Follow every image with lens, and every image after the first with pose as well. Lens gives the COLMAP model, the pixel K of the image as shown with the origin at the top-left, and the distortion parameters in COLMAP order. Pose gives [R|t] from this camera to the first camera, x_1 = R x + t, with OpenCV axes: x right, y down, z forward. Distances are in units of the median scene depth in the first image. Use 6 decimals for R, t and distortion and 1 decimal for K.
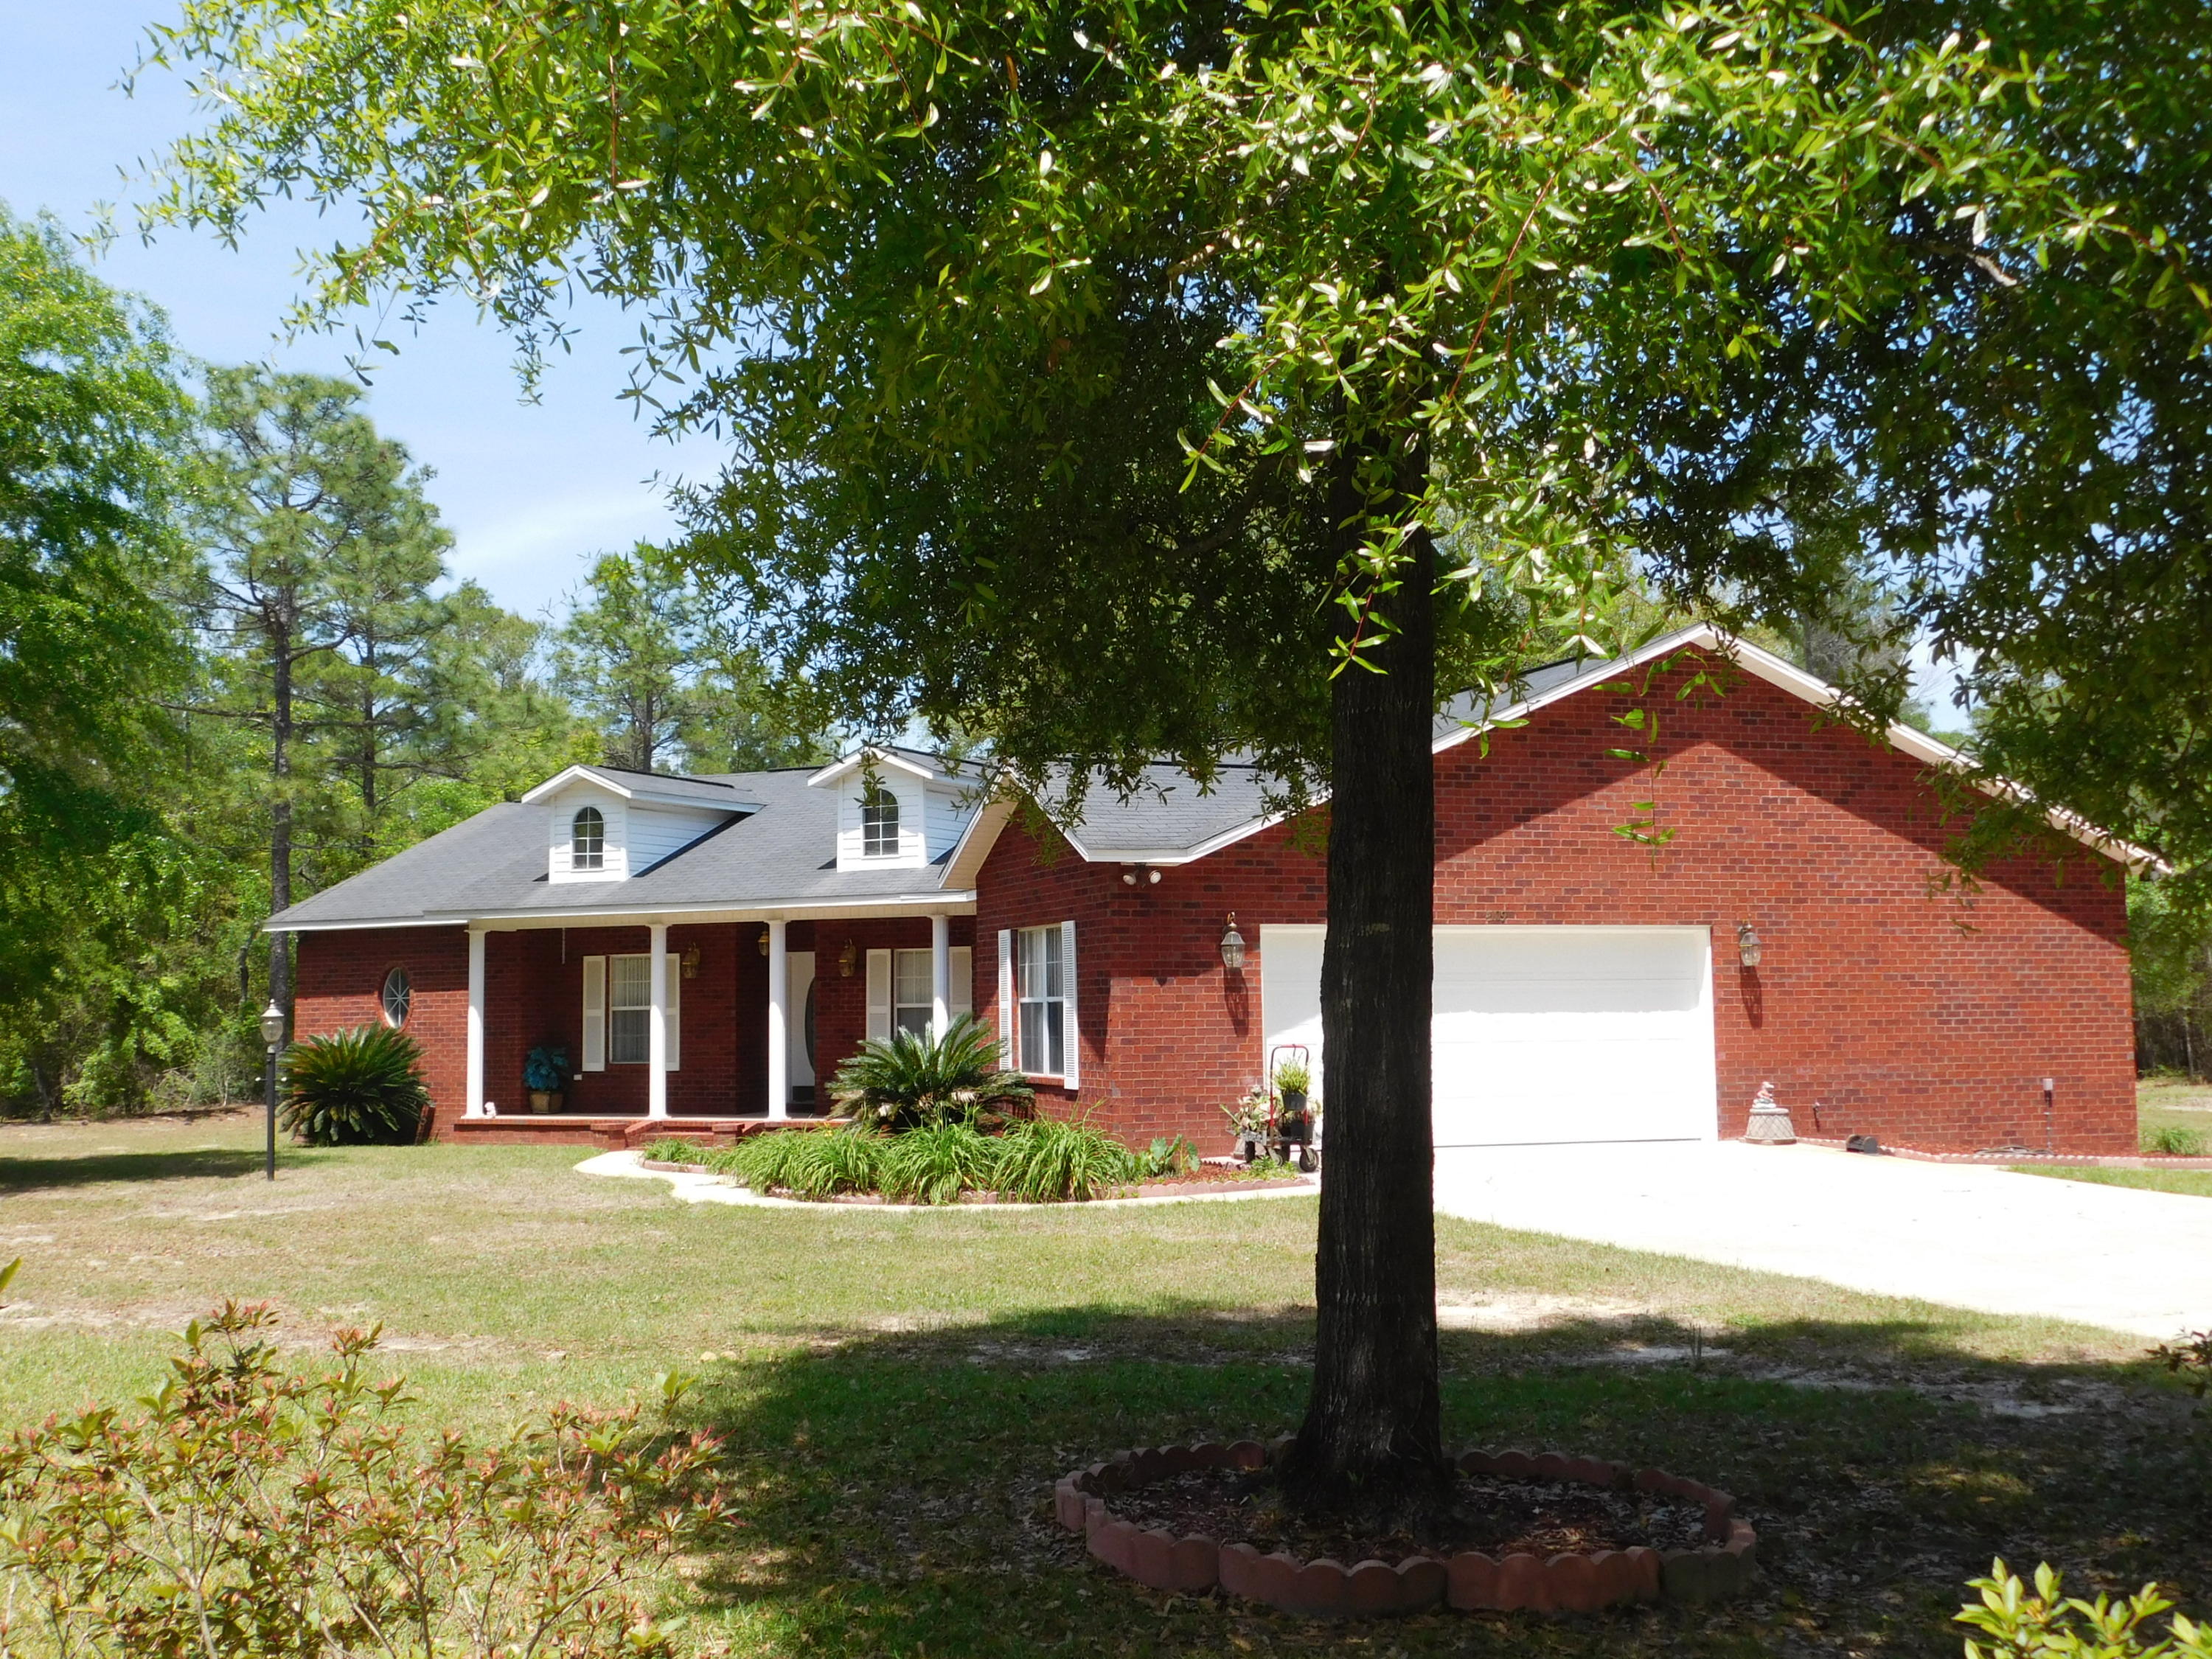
lens RADIAL K [[2335.1, 0, 1106.0], [0, 2335.1, 829.5], [0, 0, 1]] dist [0.045052, -0.019132]
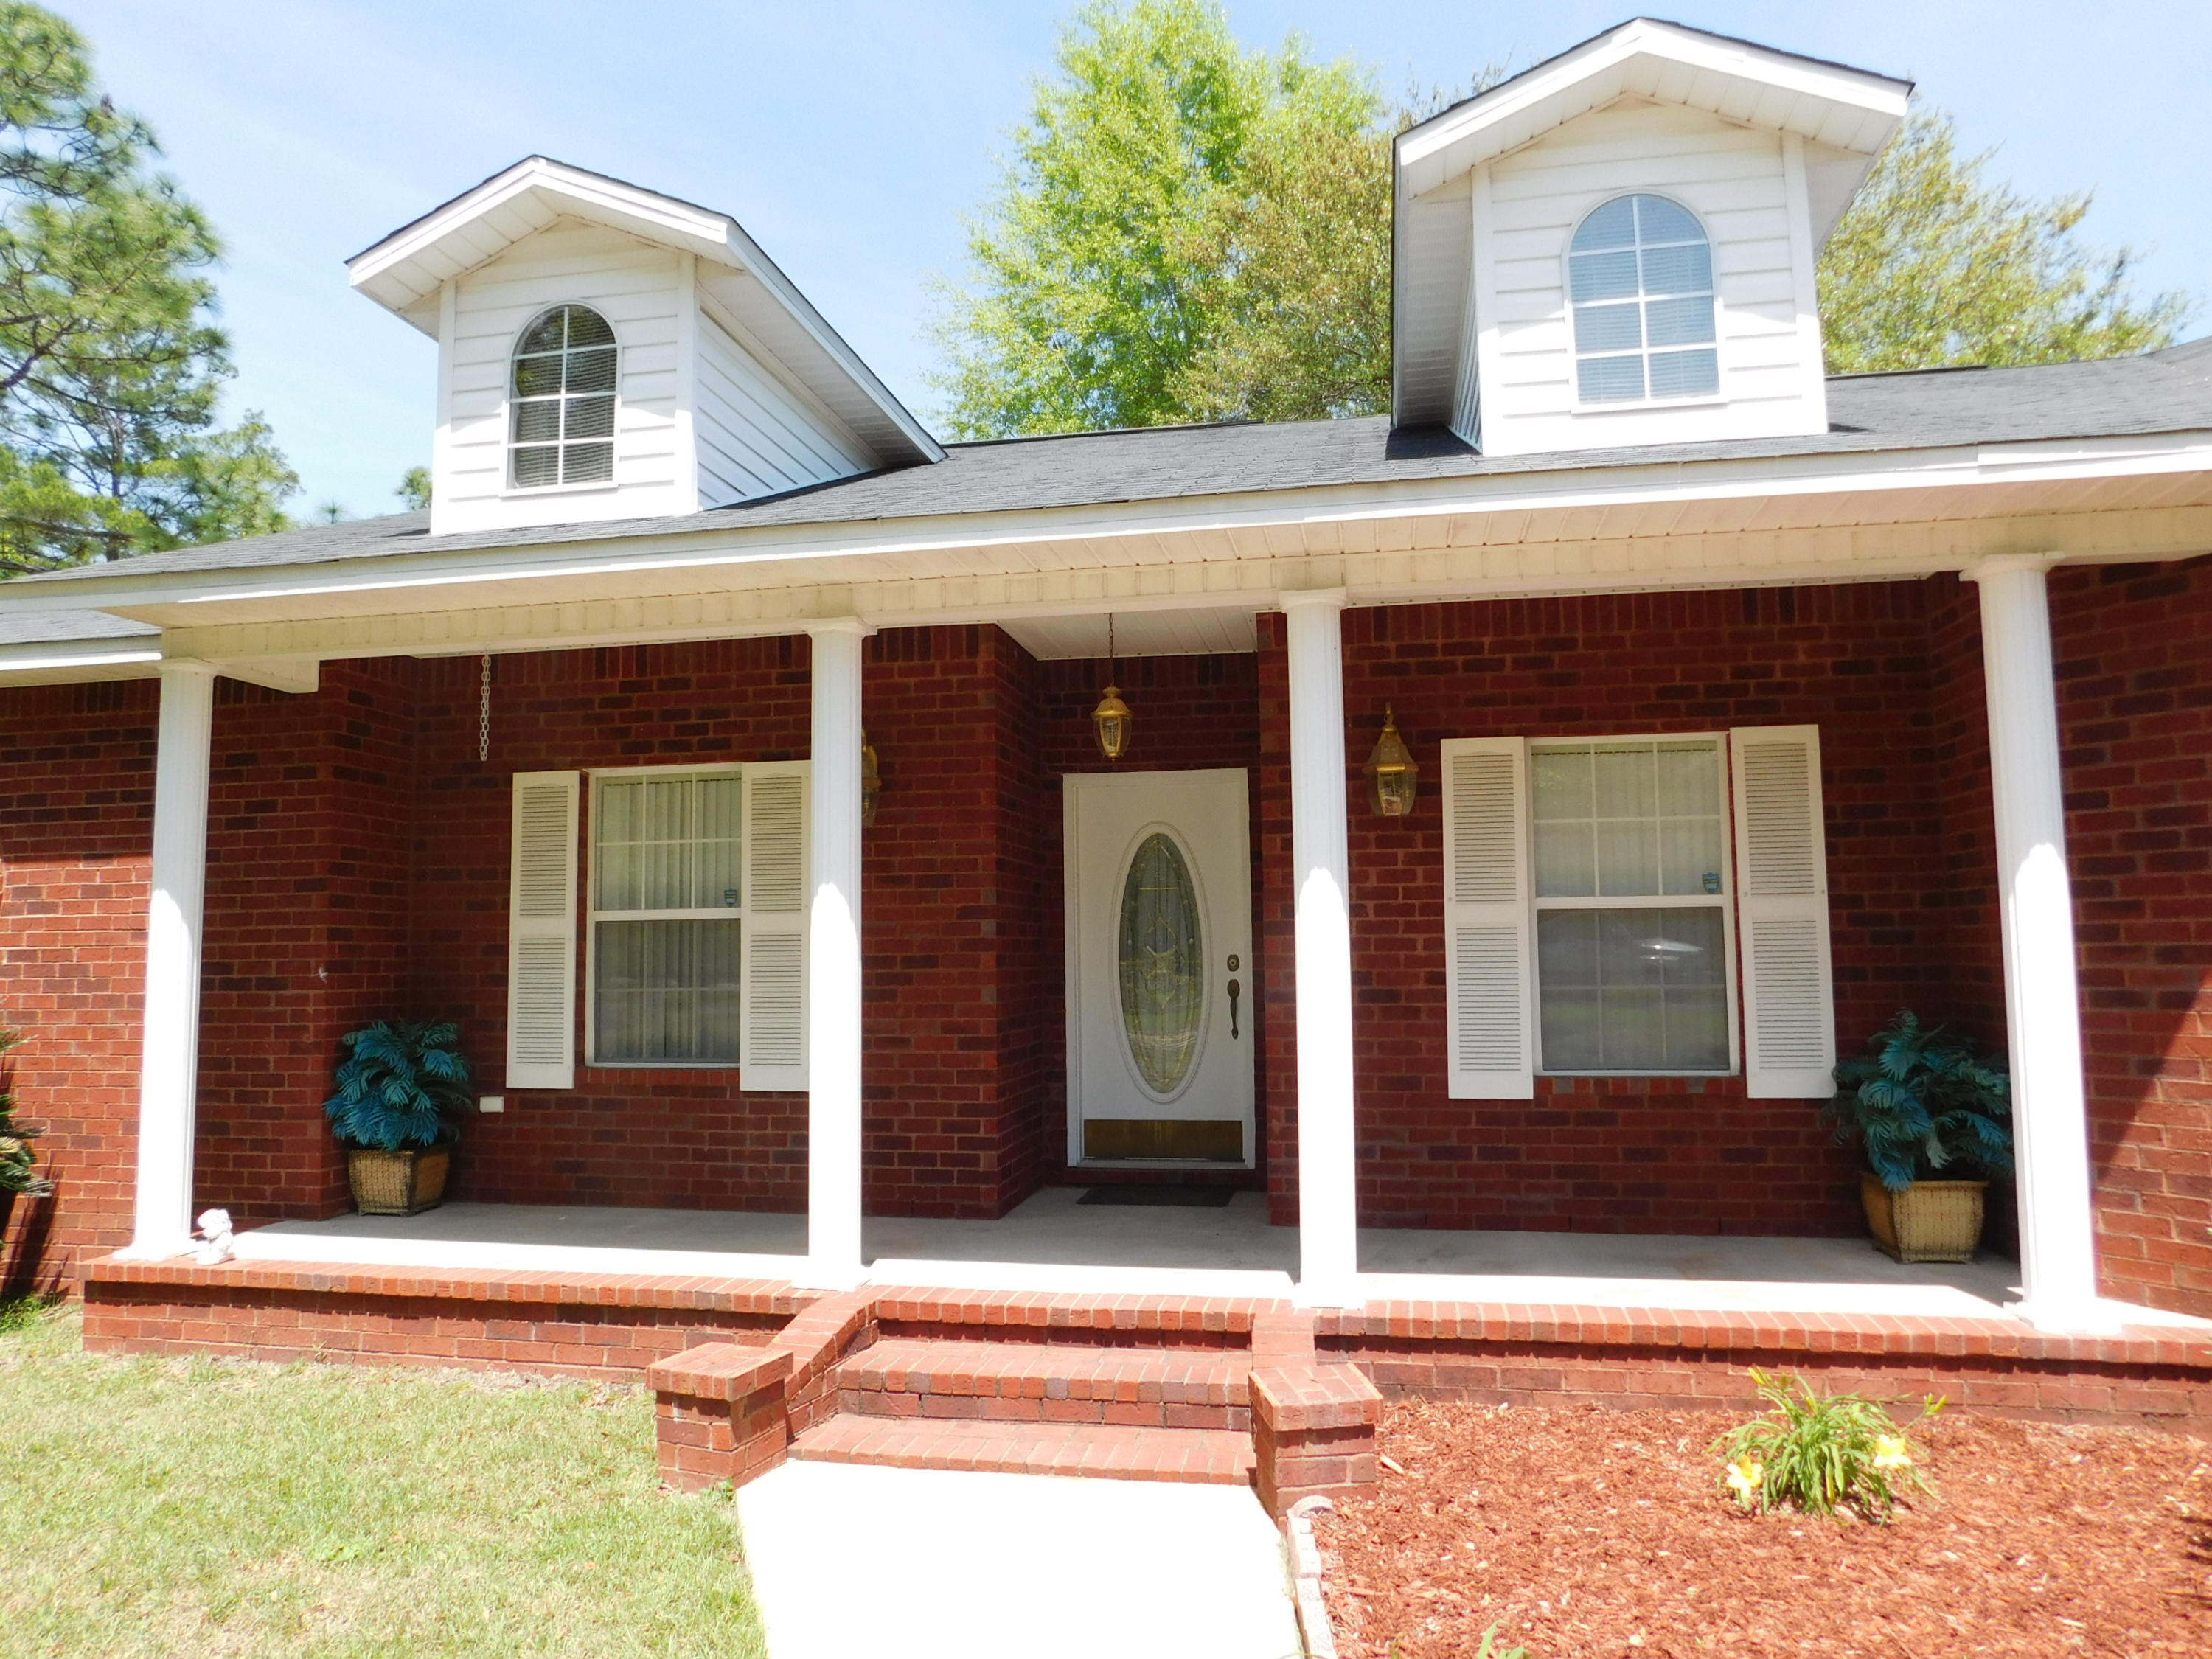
lens RADIAL K [[1477.6, 0, 1093.2], [0, 1477.6, 833.0], [0, 0, 1]] dist [-0.057854, 0.058814]
pose [[0.968894, 0.022156, 0.246482, -0.202006], [-0.021003, 0.999753, -0.007307, 0.066813], [-0.246583, 0.001903, 0.969120, 0.796268]]
